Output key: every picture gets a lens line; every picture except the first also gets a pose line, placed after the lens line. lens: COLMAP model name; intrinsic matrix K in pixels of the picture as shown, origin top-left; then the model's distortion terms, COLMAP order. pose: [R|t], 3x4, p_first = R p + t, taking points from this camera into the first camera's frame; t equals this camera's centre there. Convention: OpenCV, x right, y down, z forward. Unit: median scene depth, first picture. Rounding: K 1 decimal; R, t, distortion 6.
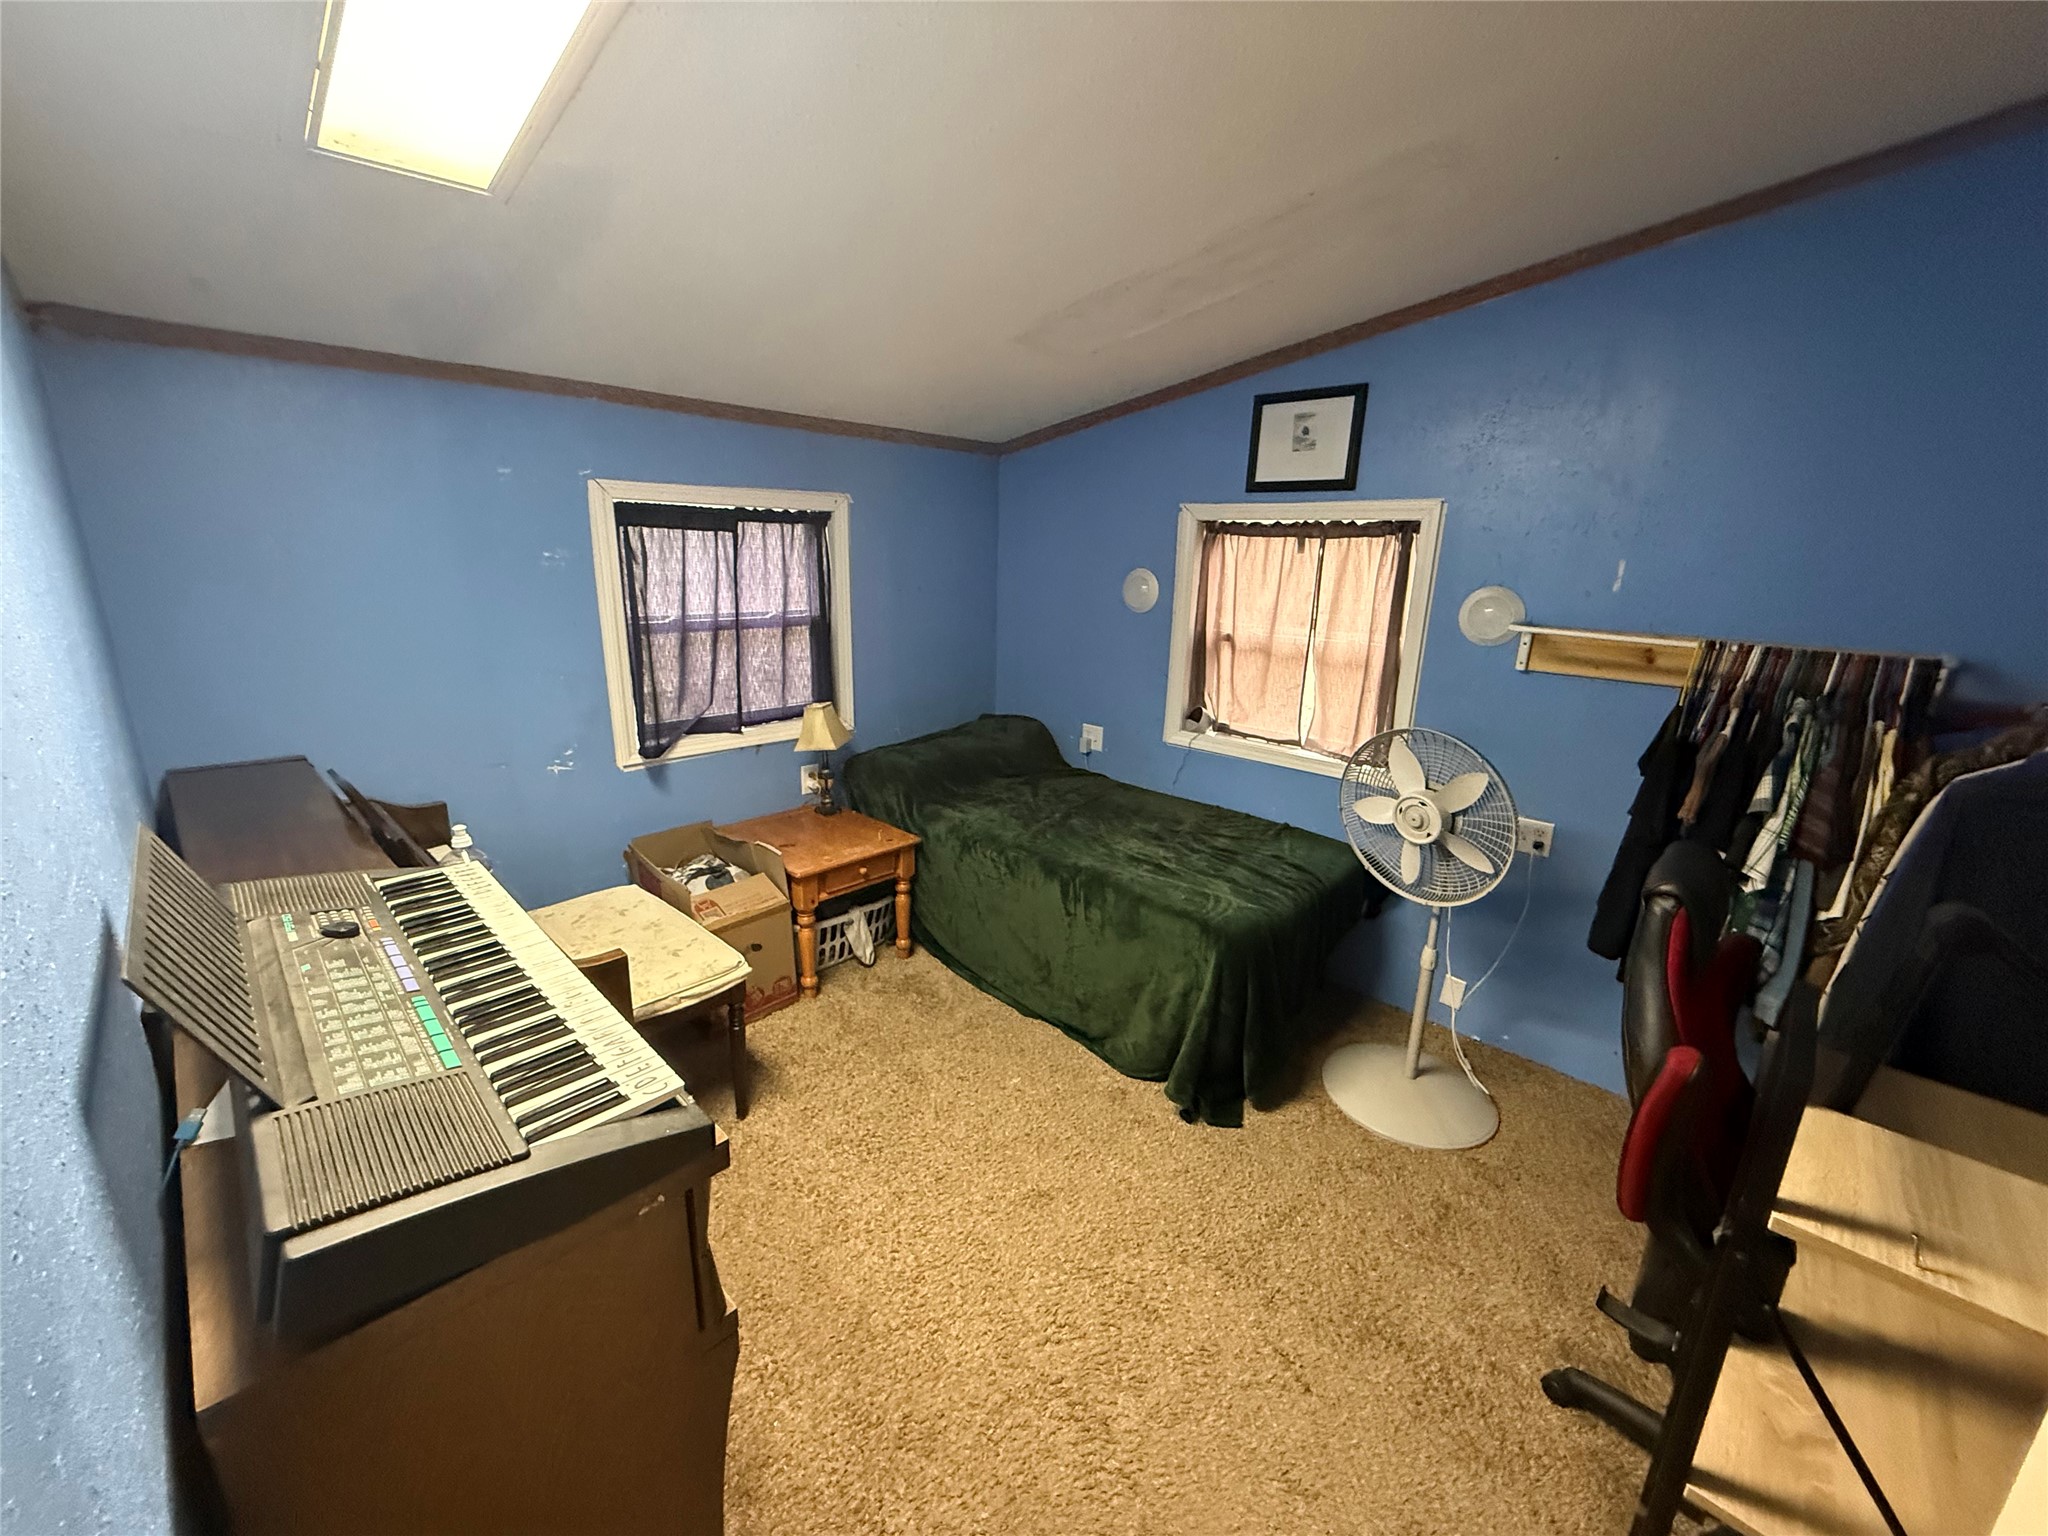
lens RADIAL K [[815.4, 0, 1013.2], [0, 815.4, 767.9], [0, 0, 1]] dist [-0.001359, -0.000081]
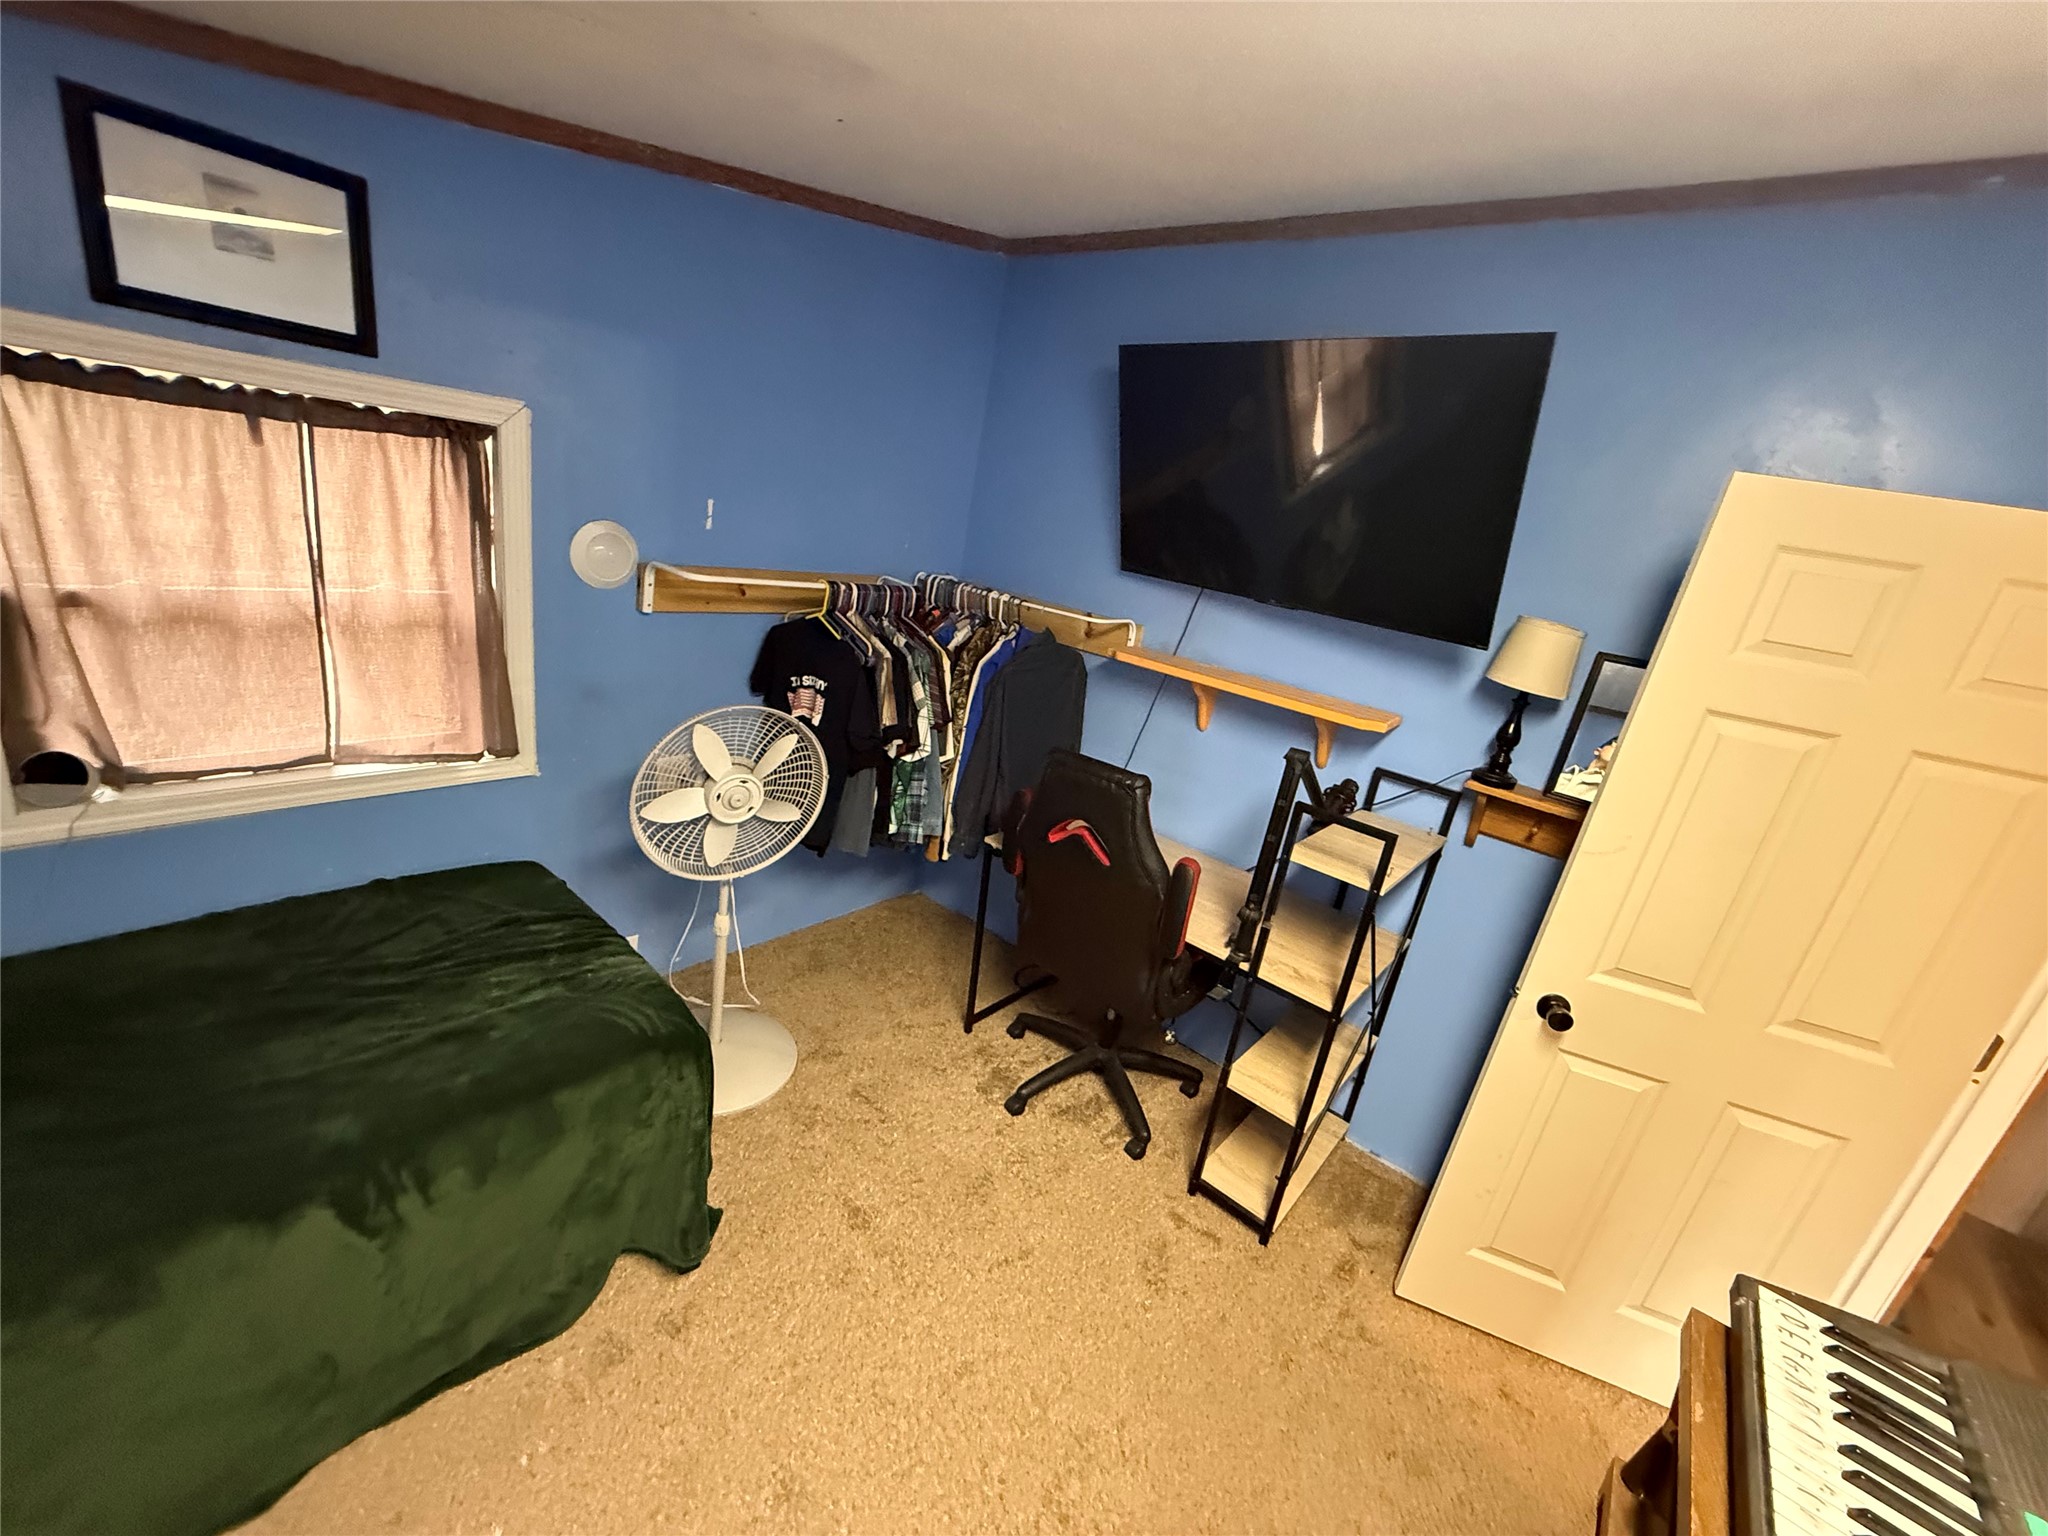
lens RADIAL K [[815.4, 0, 1027.8], [0, 815.4, 764.8], [0, 0, 1]] dist [-0.001359, -0.000081]
pose [[-0.089211, -0.331322, 0.939291, -0.306486], [0.106739, 0.934440, 0.339748, -0.193554], [-0.990277, 0.130568, -0.047997, 0.535131]]
